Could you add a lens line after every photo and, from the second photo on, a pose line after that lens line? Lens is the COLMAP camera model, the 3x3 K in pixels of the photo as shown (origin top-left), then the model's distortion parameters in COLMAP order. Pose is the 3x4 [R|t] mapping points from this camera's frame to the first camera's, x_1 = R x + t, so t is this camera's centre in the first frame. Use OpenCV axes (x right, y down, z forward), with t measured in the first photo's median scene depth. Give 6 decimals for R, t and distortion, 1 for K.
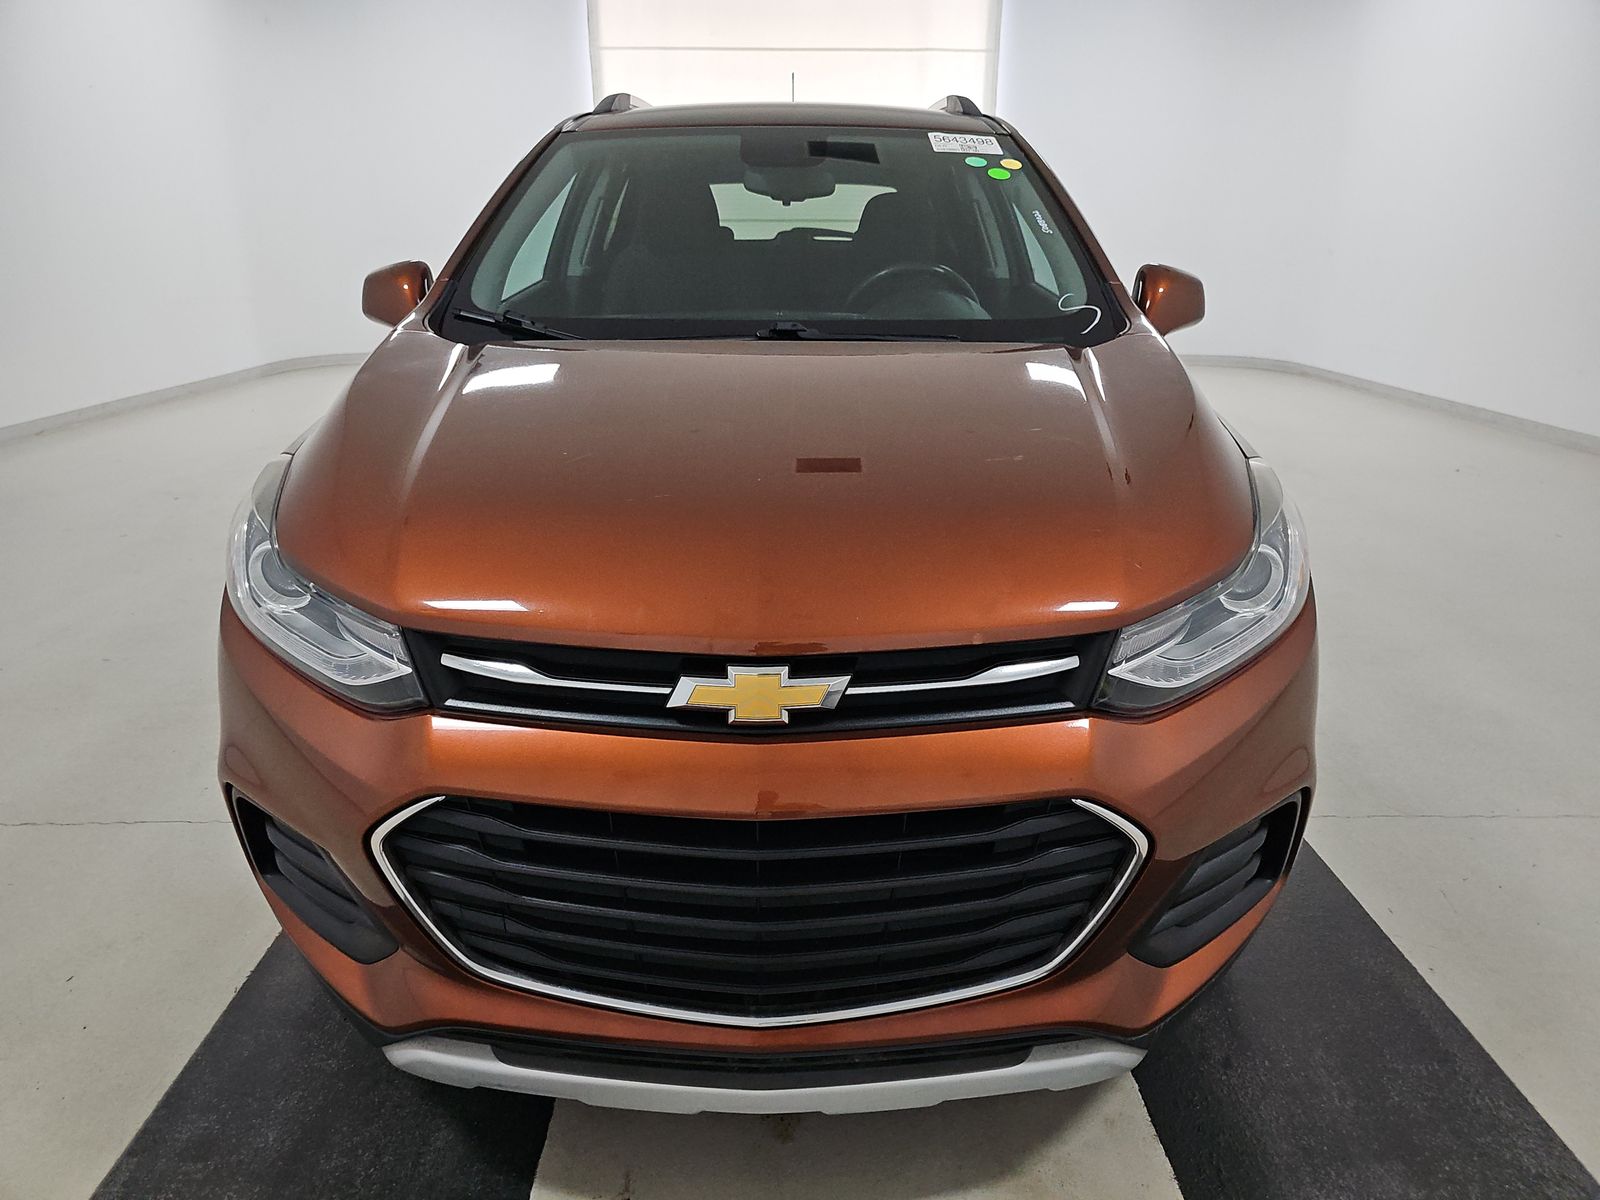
lens RADIAL K [[1077.8, 0, 806.4], [0, 1077.8, 597.6], [0, 0, 1]] dist [0.023398, -0.004577]
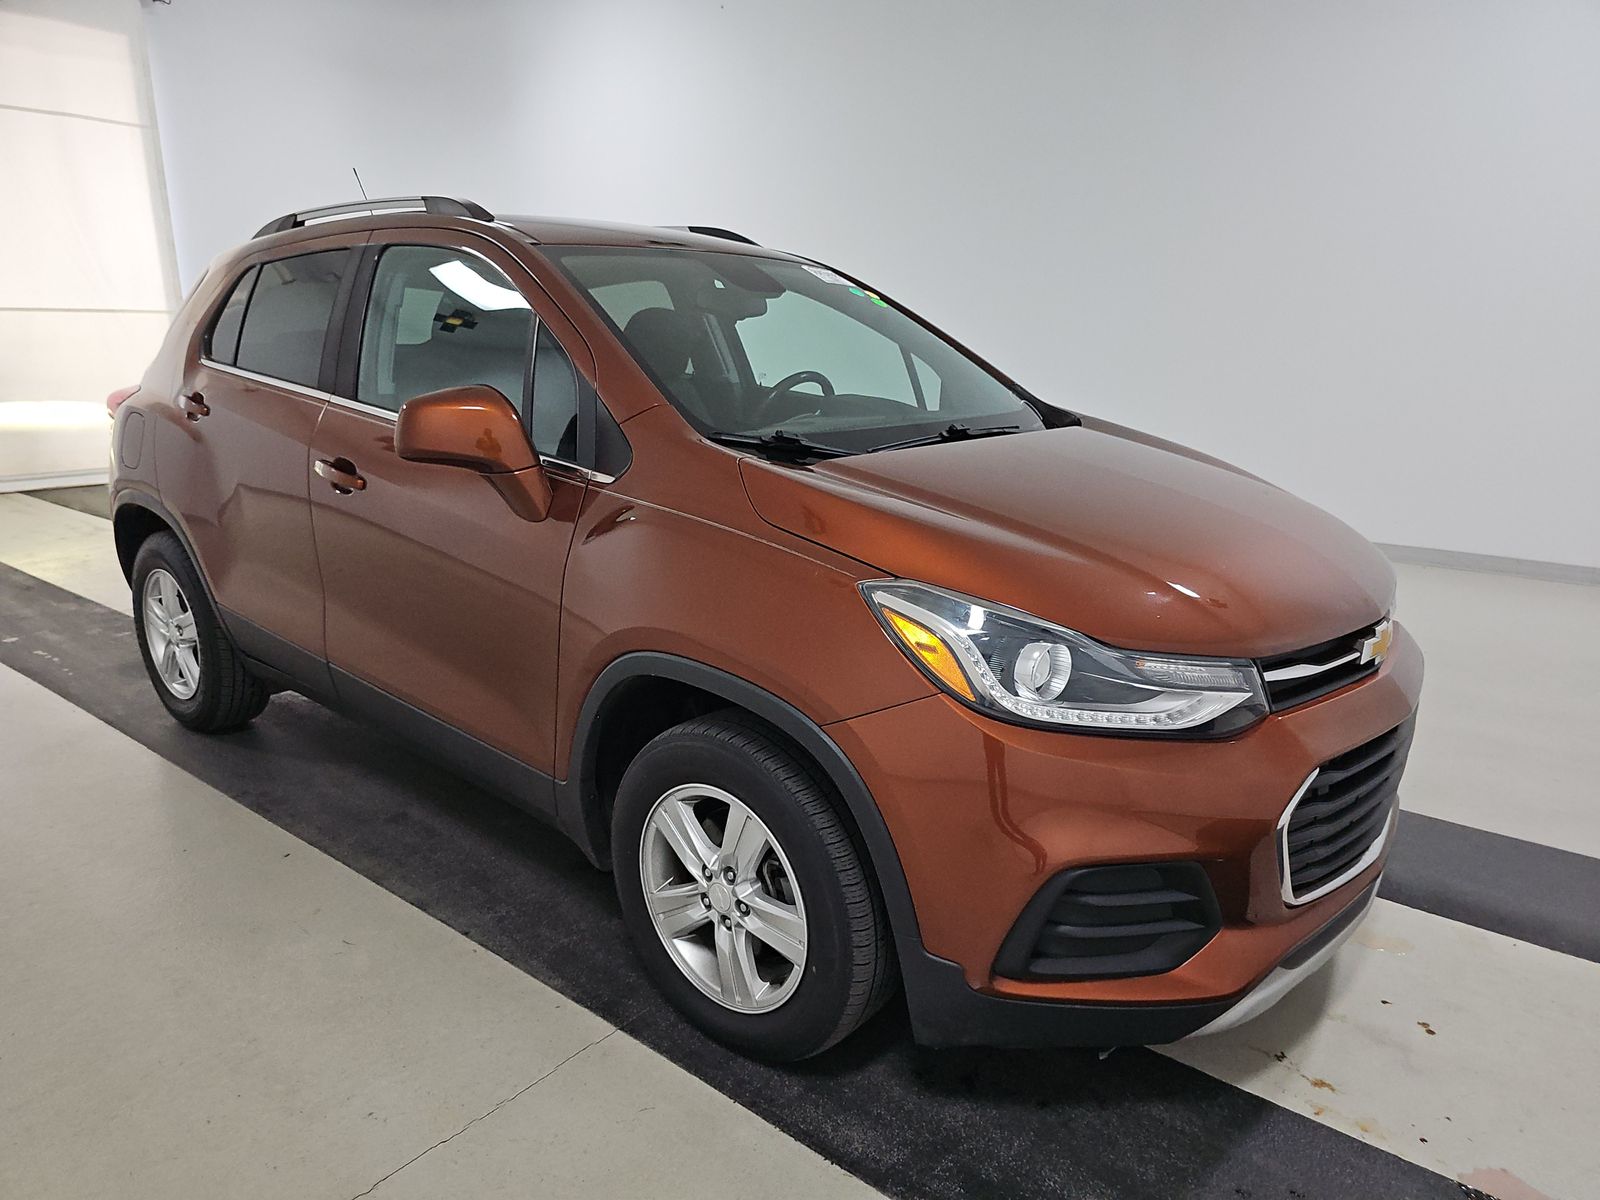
lens RADIAL K [[1077.8, 0, 809.1], [0, 1077.8, 598.6], [0, 0, 1]] dist [0.023398, -0.004577]
pose [[0.630414, -0.177676, 0.755652, -0.999158], [0.234761, 0.971507, 0.032578, -0.126901], [-0.739910, 0.156860, 0.654163, 0.307841]]
